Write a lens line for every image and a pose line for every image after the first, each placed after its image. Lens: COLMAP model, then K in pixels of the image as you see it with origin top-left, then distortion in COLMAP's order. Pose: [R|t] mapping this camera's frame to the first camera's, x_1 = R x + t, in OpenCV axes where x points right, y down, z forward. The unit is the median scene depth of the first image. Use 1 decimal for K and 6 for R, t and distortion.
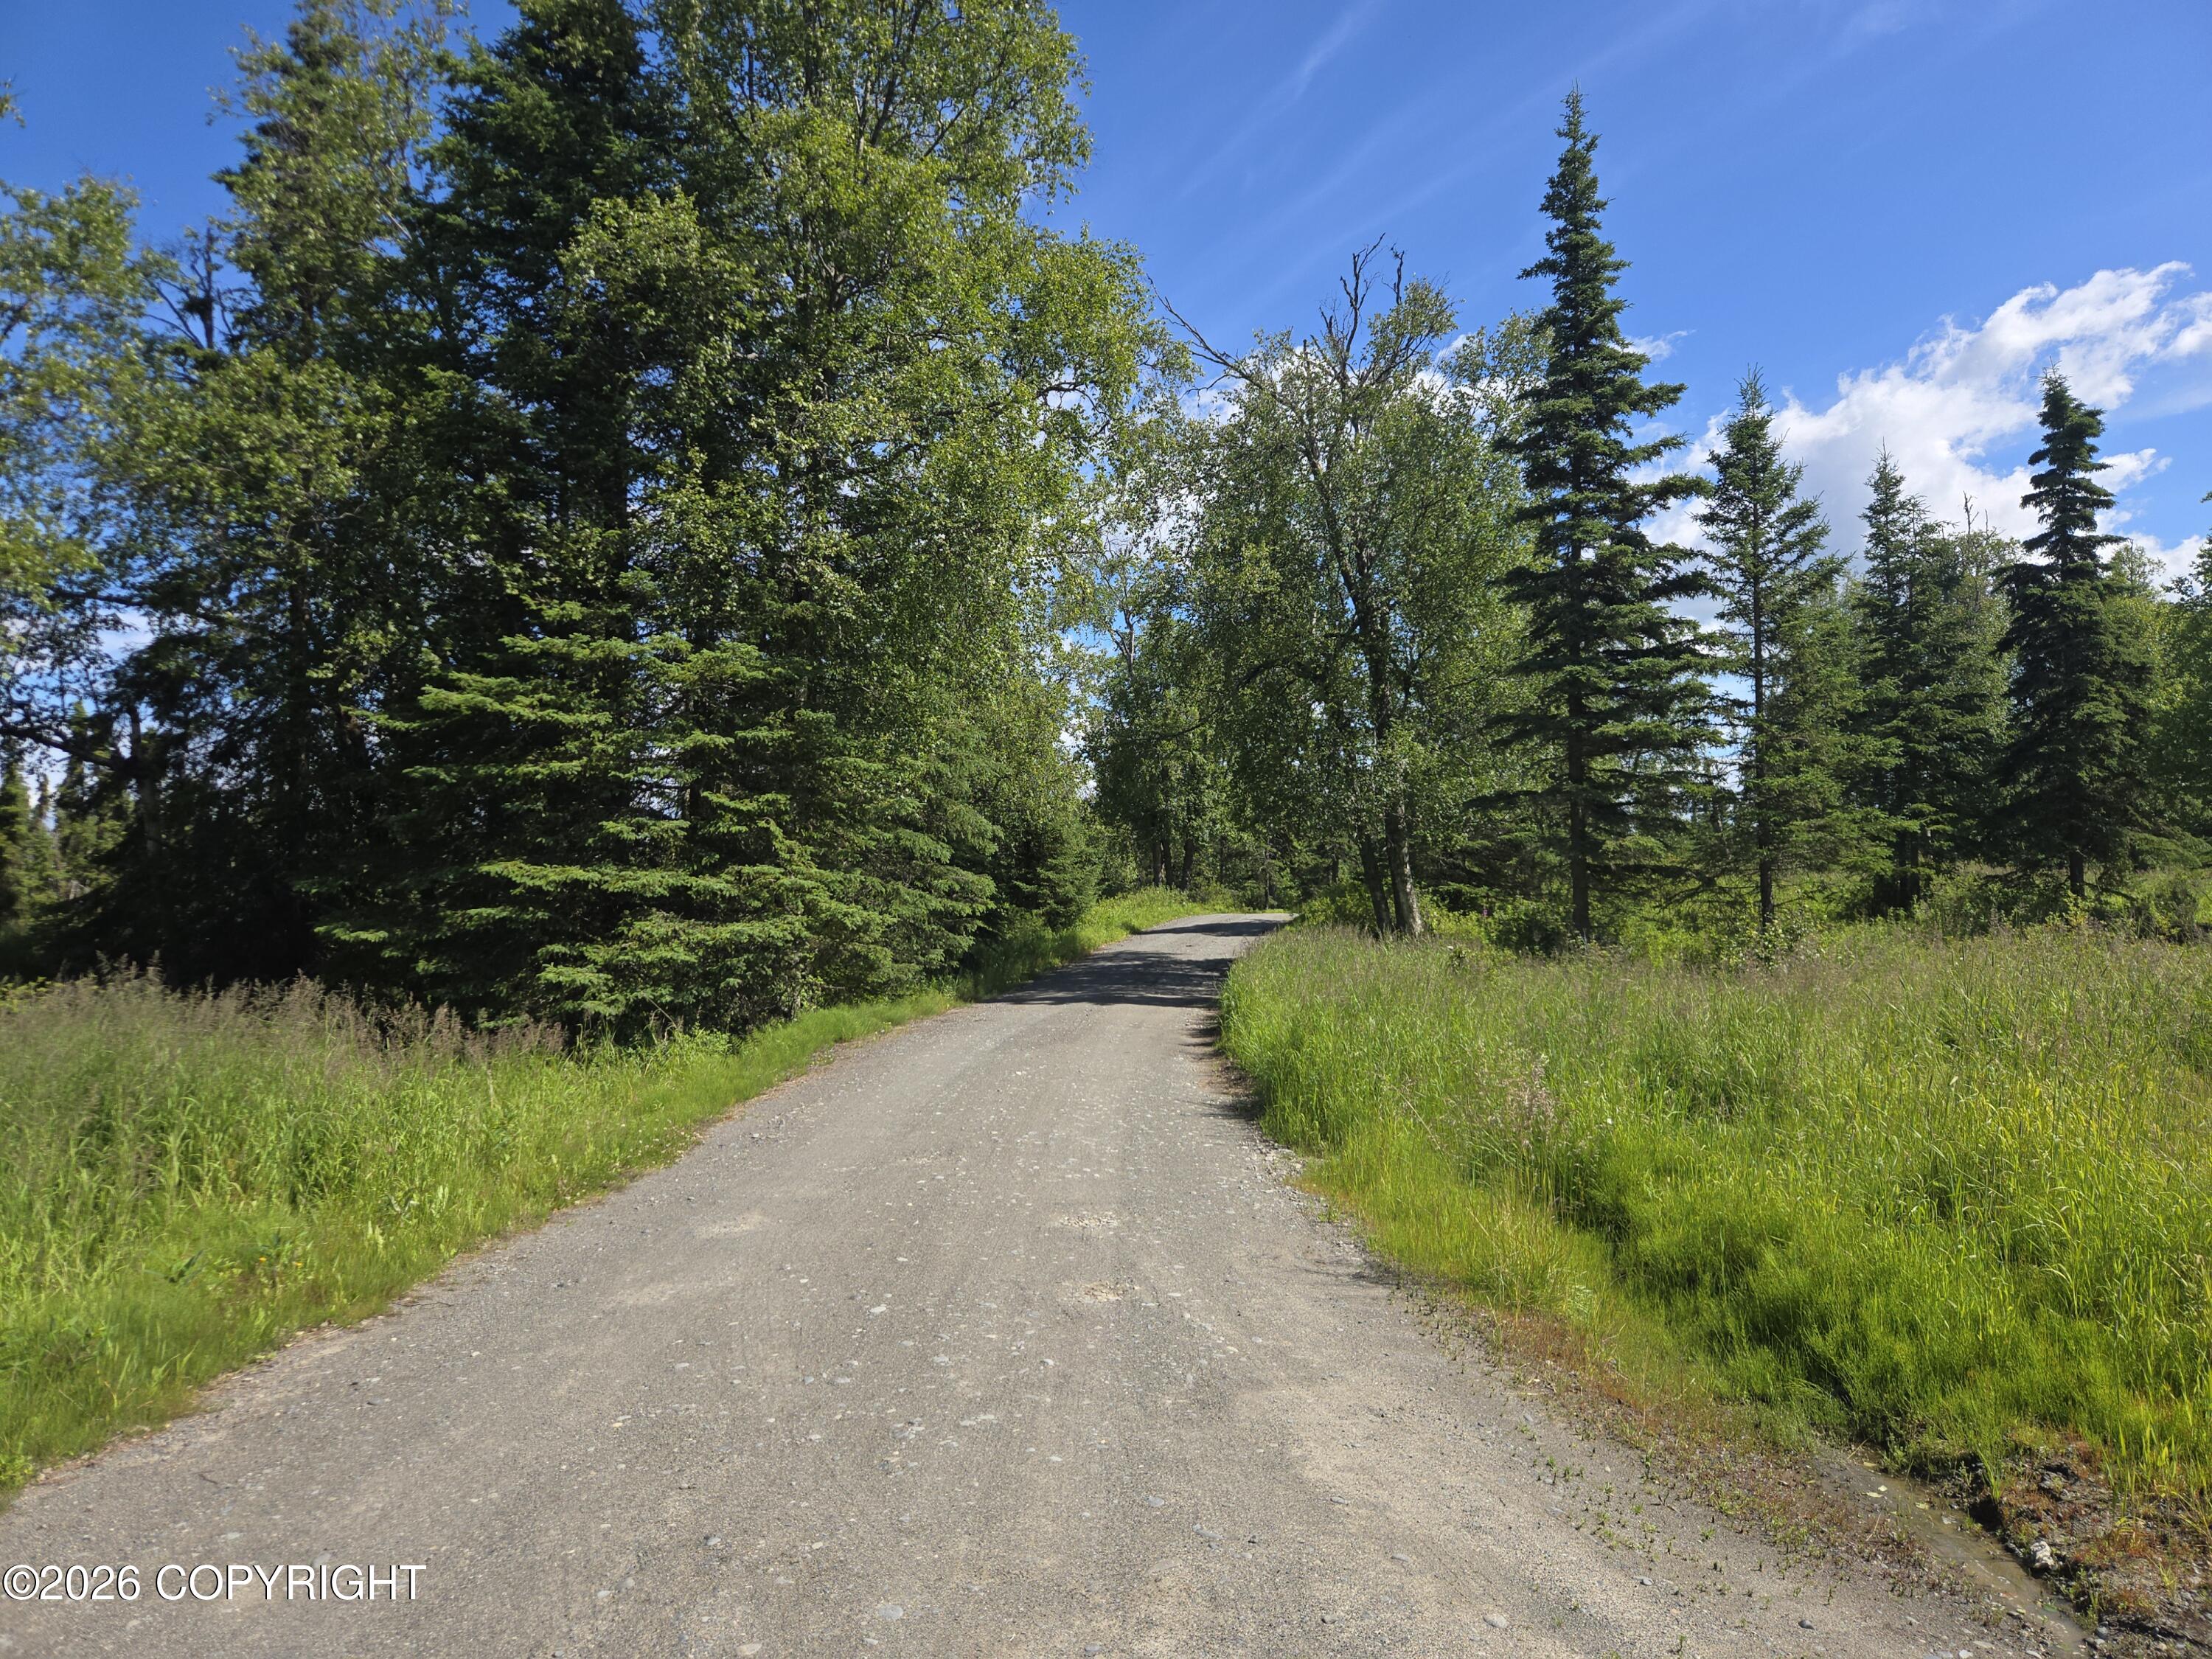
lens RADIAL K [[1489.5, 0, 1098.6], [0, 1489.5, 817.3], [0, 0, 1]] dist [0.079041, -0.059409]
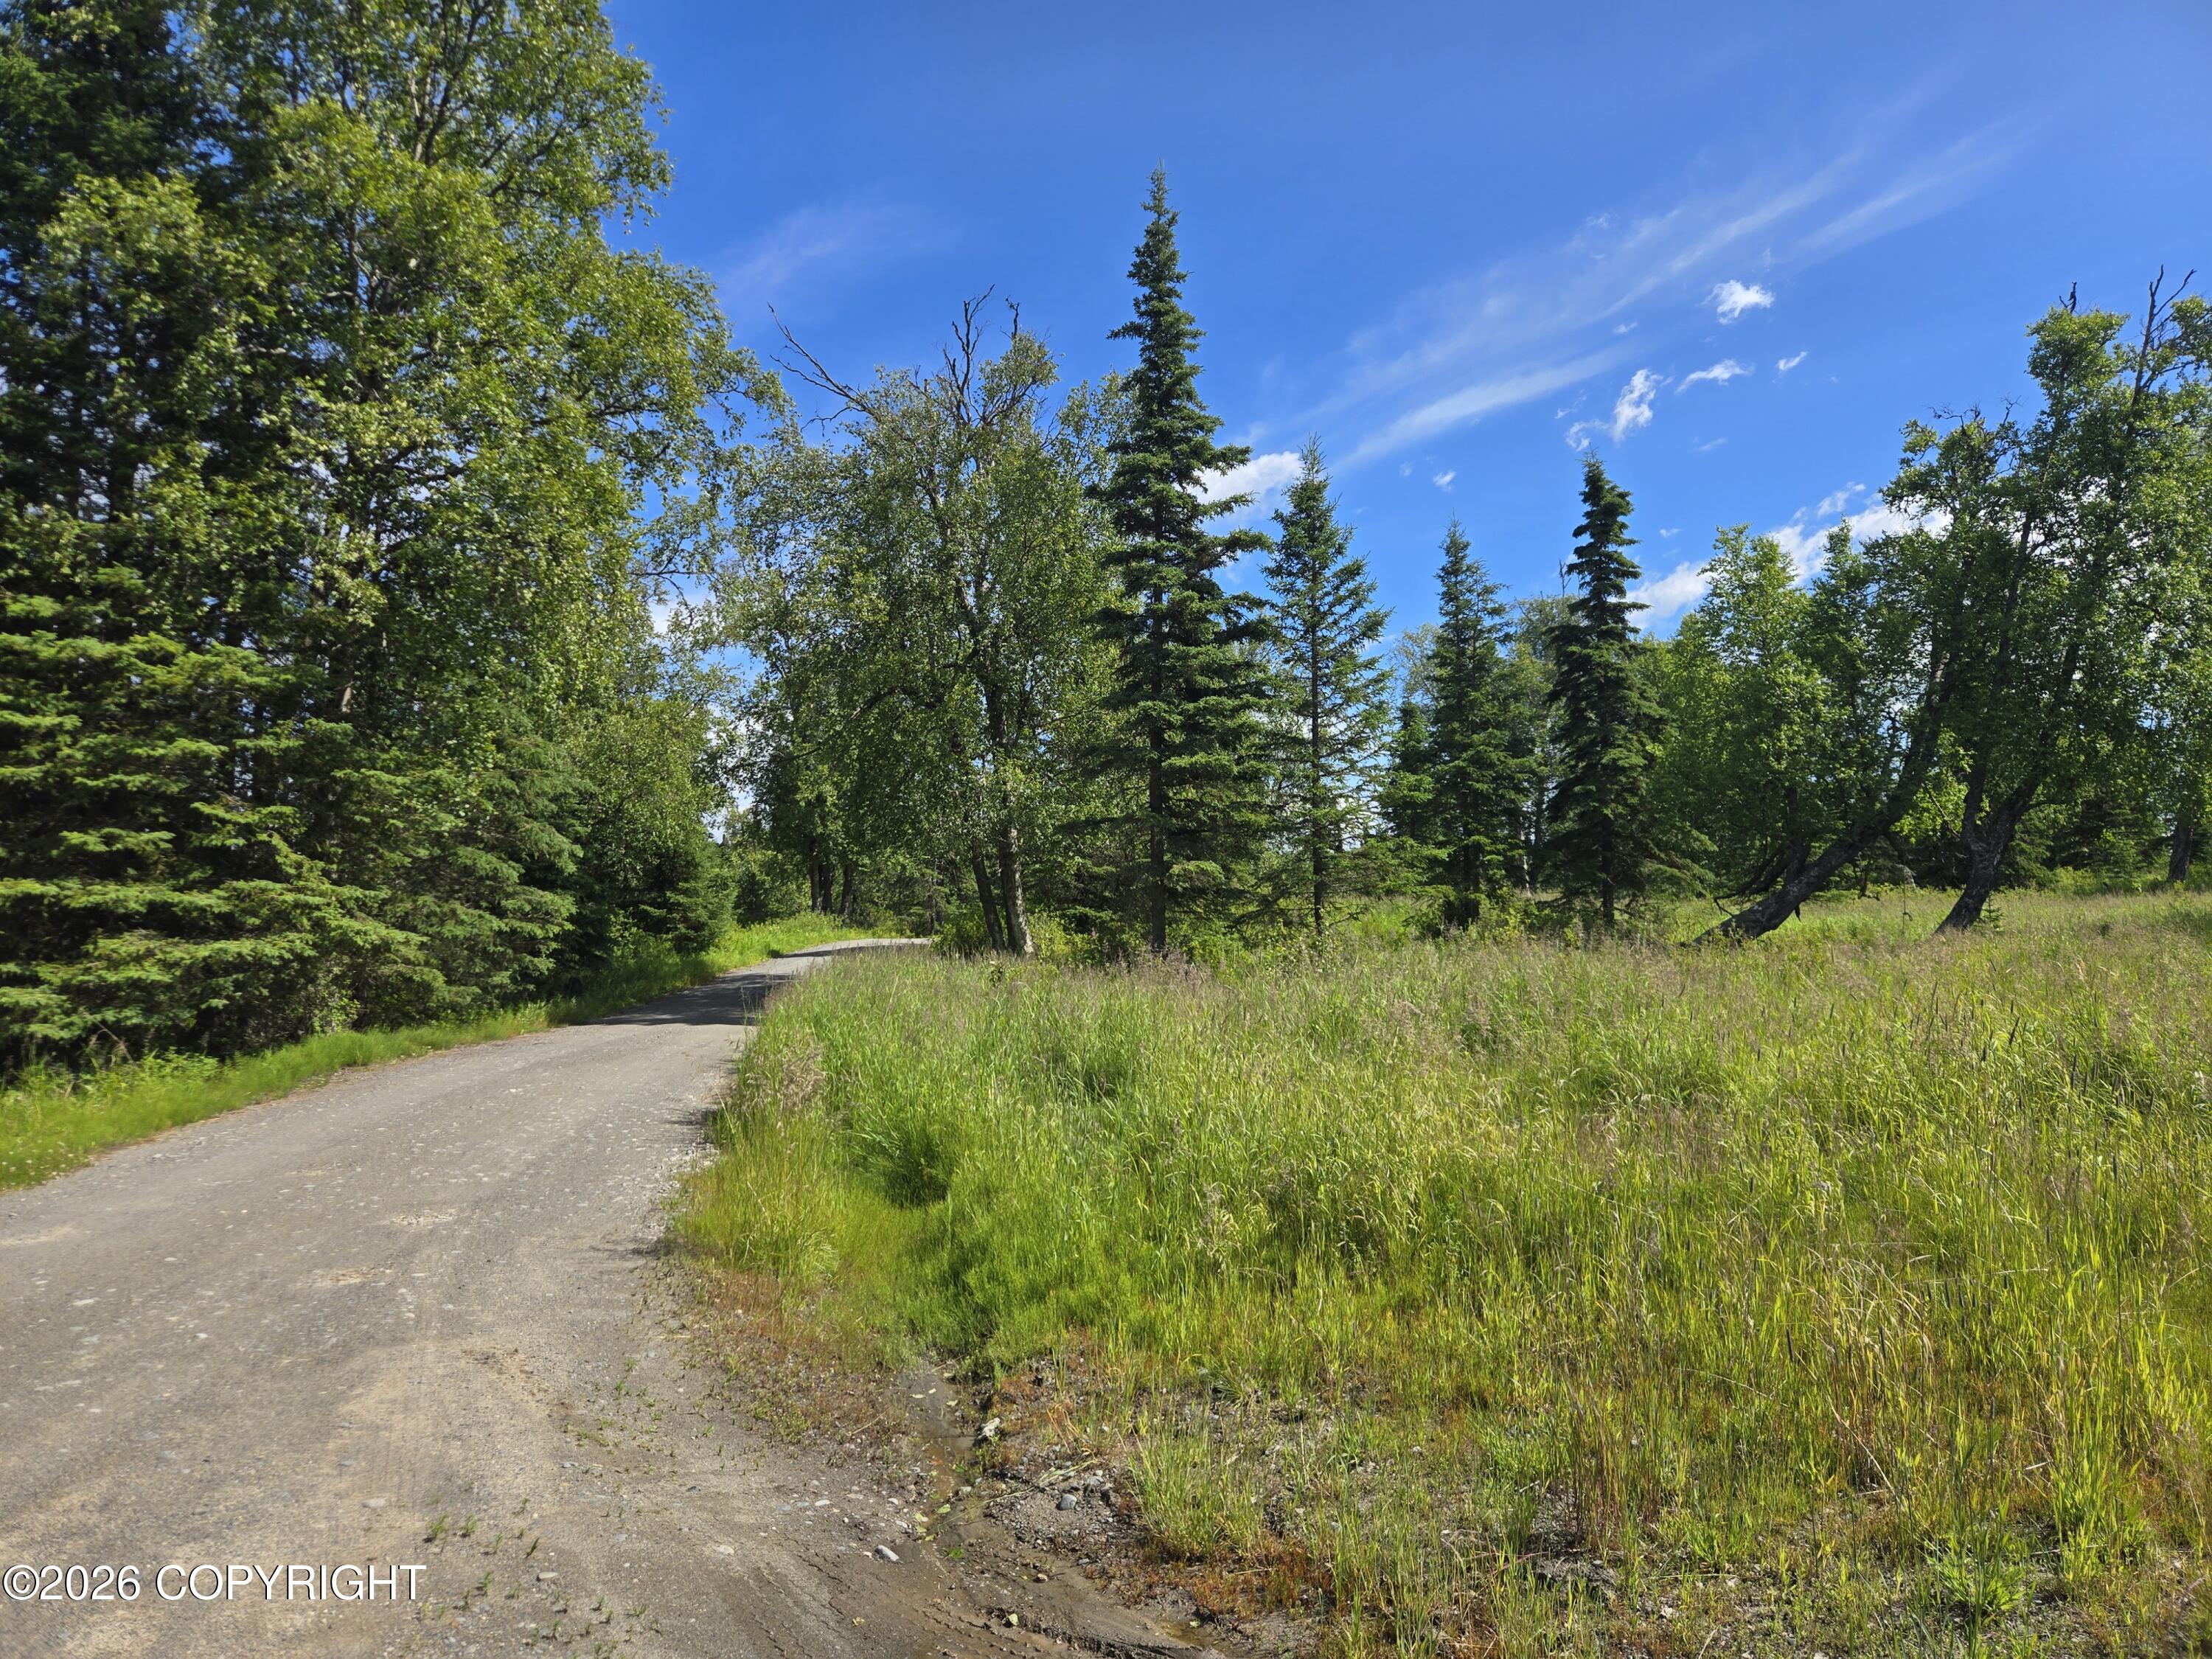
lens RADIAL K [[1489.5, 0, 1098.2], [0, 1489.5, 813.1], [0, 0, 1]] dist [0.079041, -0.059409]
pose [[0.982145, 0.014858, 0.187537, 0.078676], [-0.010583, 0.999661, -0.023778, 0.004410], [-0.187827, 0.021369, 0.981970, -0.034023]]
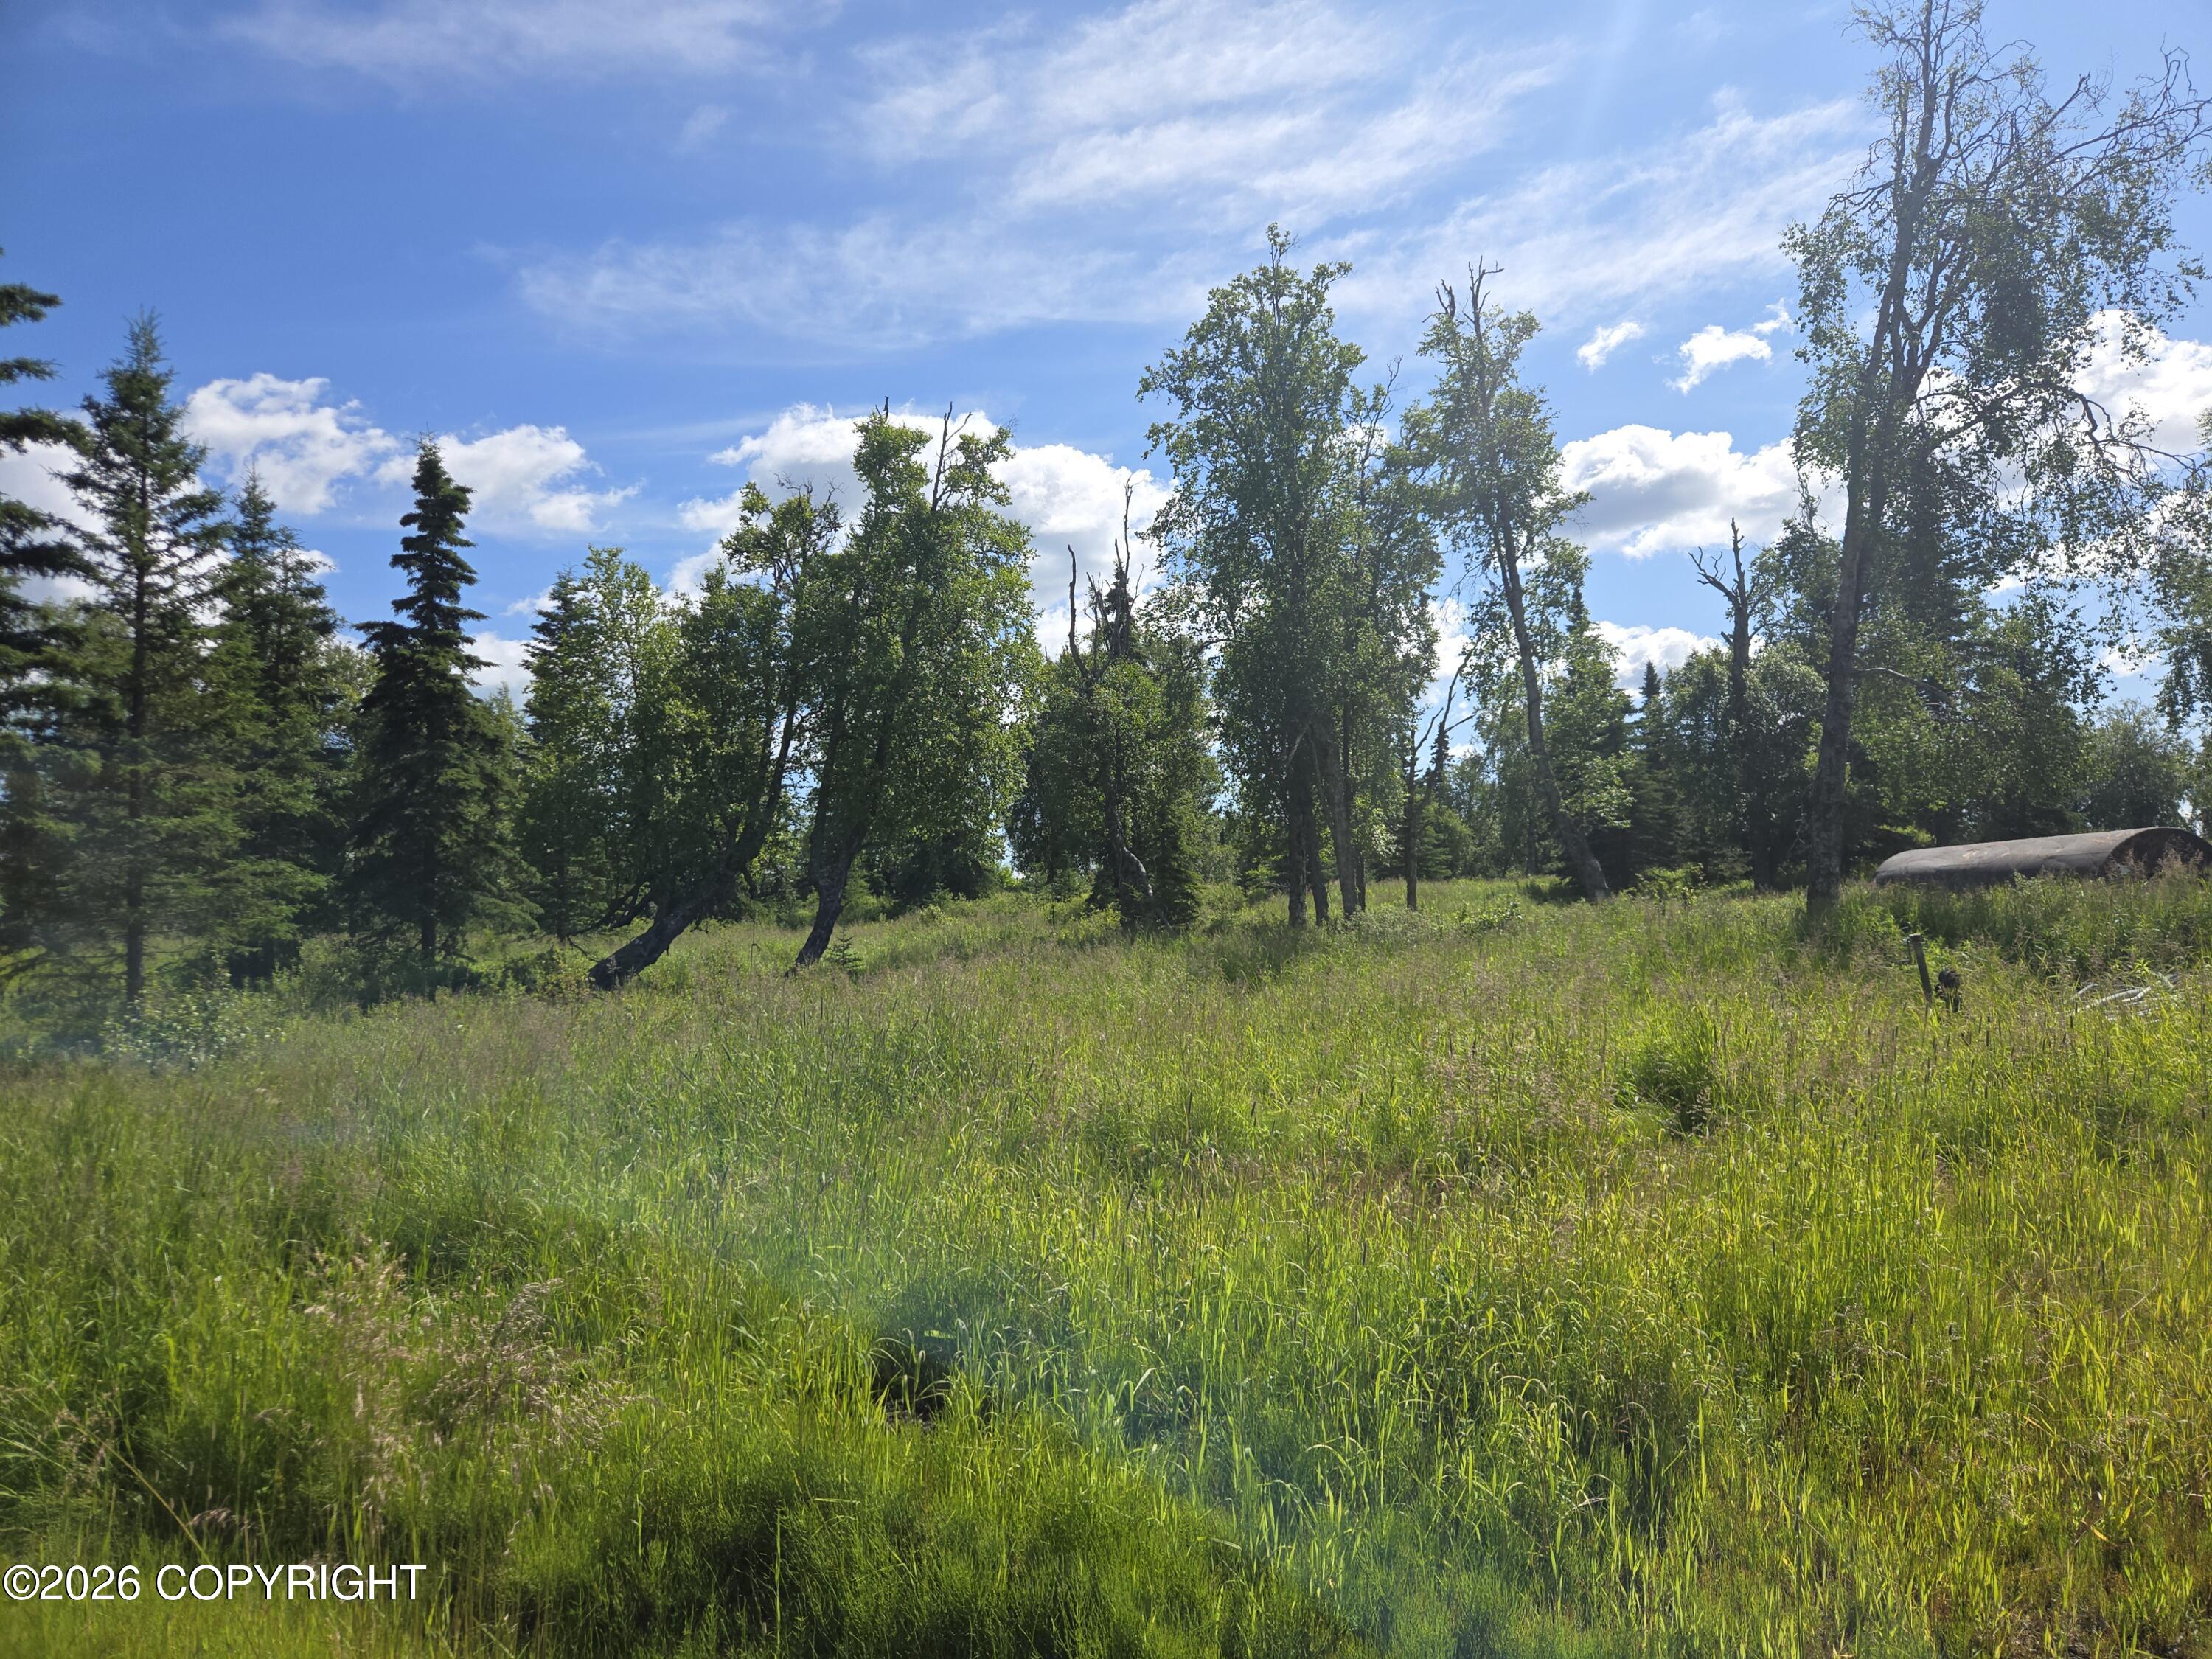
lens RADIAL K [[1489.5, 0, 1125.2], [0, 1489.5, 817.7], [0, 0, 1]] dist [0.079041, -0.059409]
pose [[0.488331, 0.064103, 0.870301, -0.005231], [-0.021465, 0.997879, -0.061455, 0.011993], [-0.872395, 0.011330, 0.488671, 0.148716]]
